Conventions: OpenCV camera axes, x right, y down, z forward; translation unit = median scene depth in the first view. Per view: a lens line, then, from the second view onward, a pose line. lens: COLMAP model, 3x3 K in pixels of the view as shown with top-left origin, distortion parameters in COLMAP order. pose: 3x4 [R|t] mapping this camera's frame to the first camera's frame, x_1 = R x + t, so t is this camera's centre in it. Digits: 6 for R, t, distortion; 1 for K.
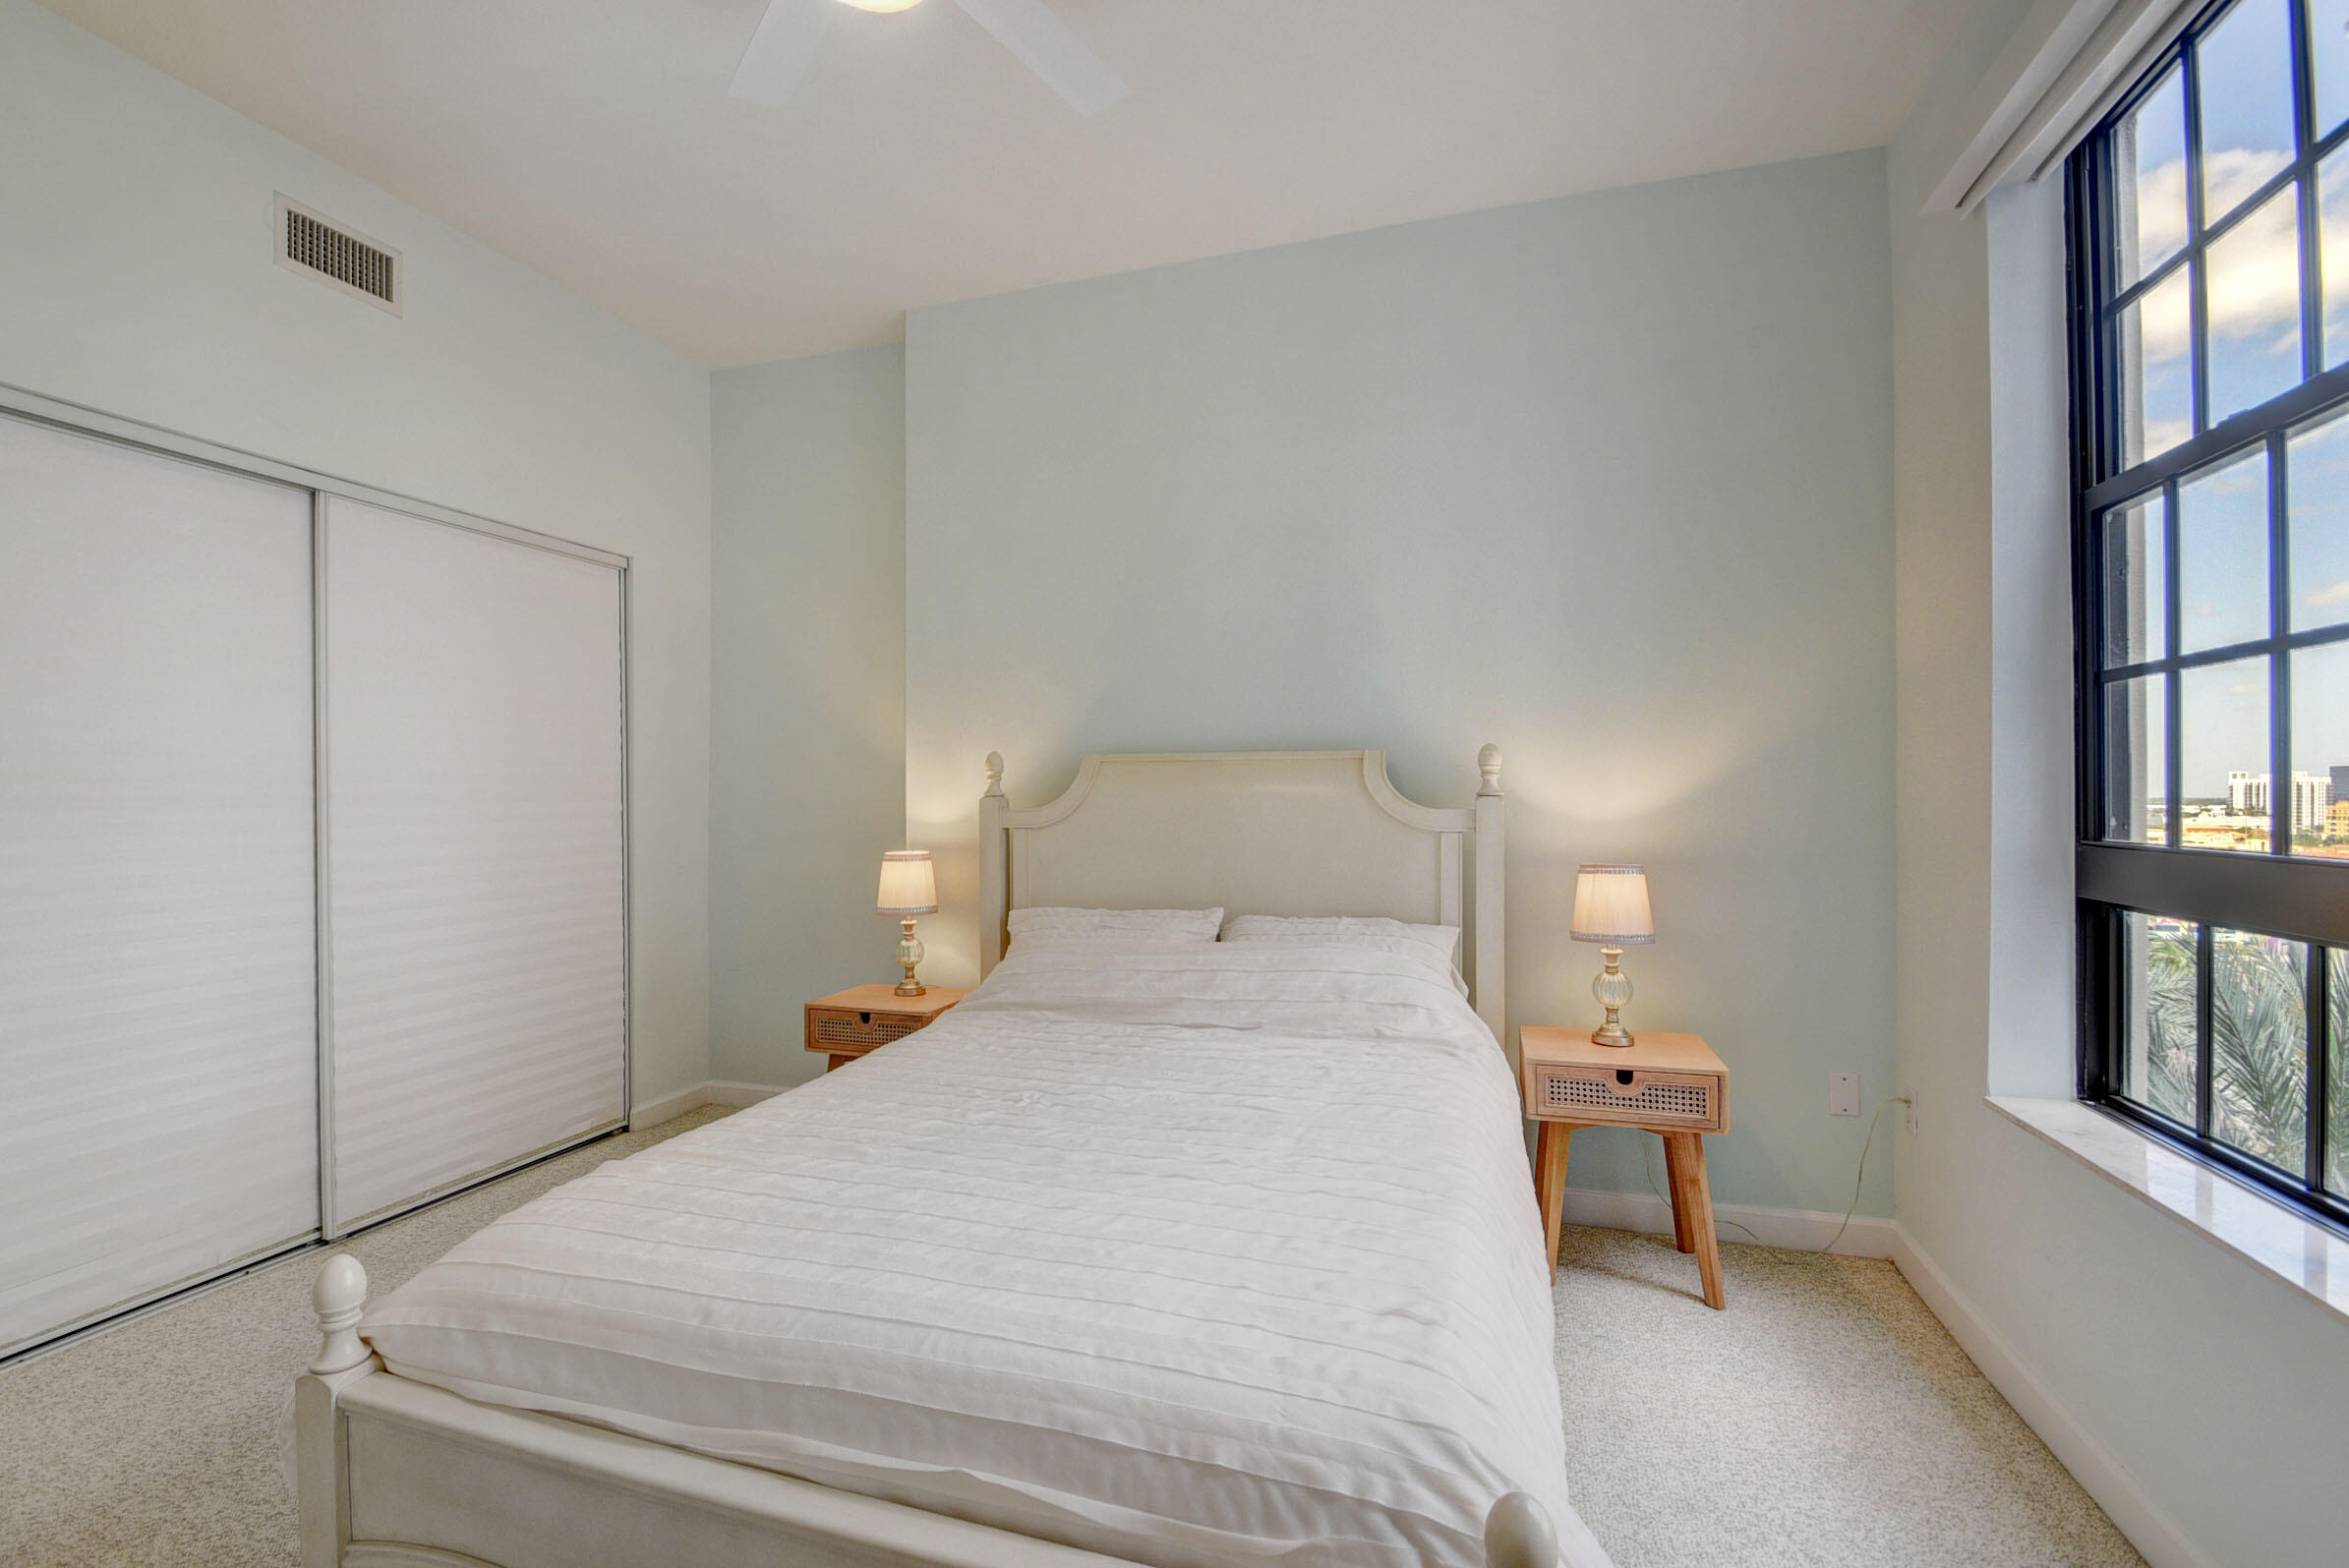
lens RADIAL K [[1041.1, 0, 1130.8], [0, 1041.1, 795.5], [0, 0, 1]] dist [0.010143, -0.014579]
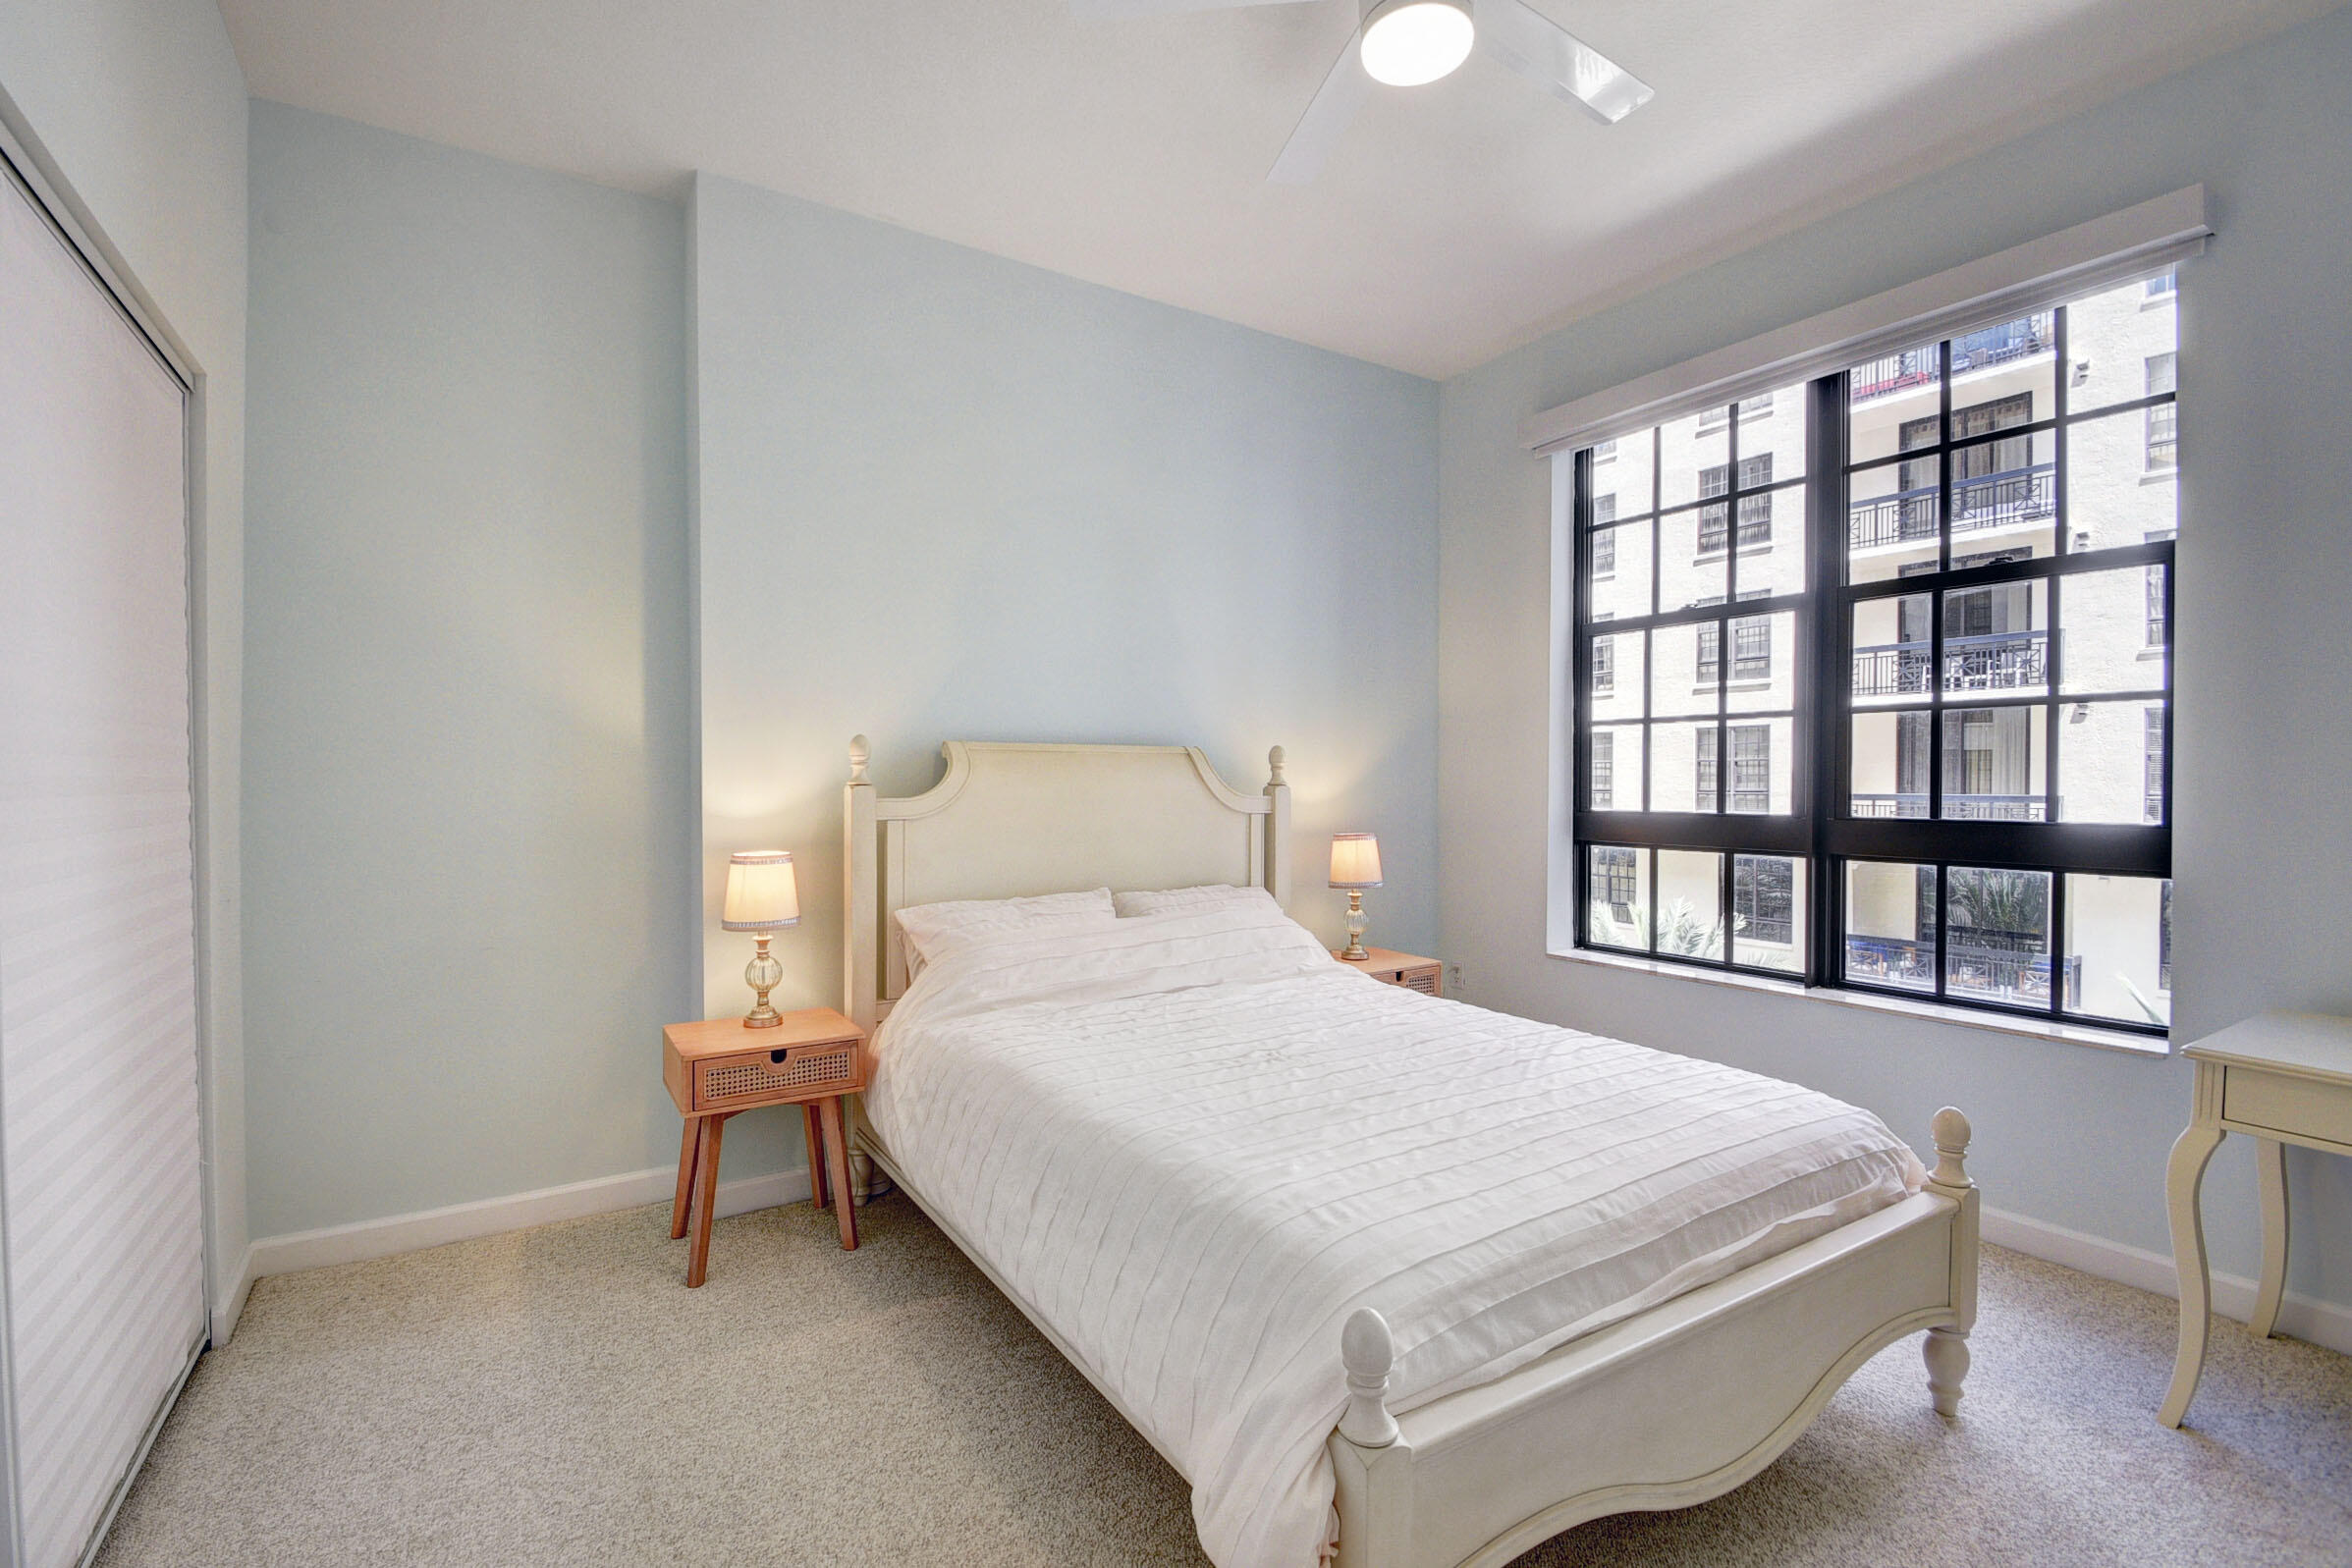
lens RADIAL K [[1084.5, 0, 1119.9], [0, 1084.5, 793.7], [0, 0, 1]] dist [0.017810, -0.021457]
pose [[0.631884, -0.001778, 0.775061, -1.025225], [-0.004767, 0.999970, 0.006180, 0.007570], [-0.775049, -0.007599, 0.631856, 0.382068]]
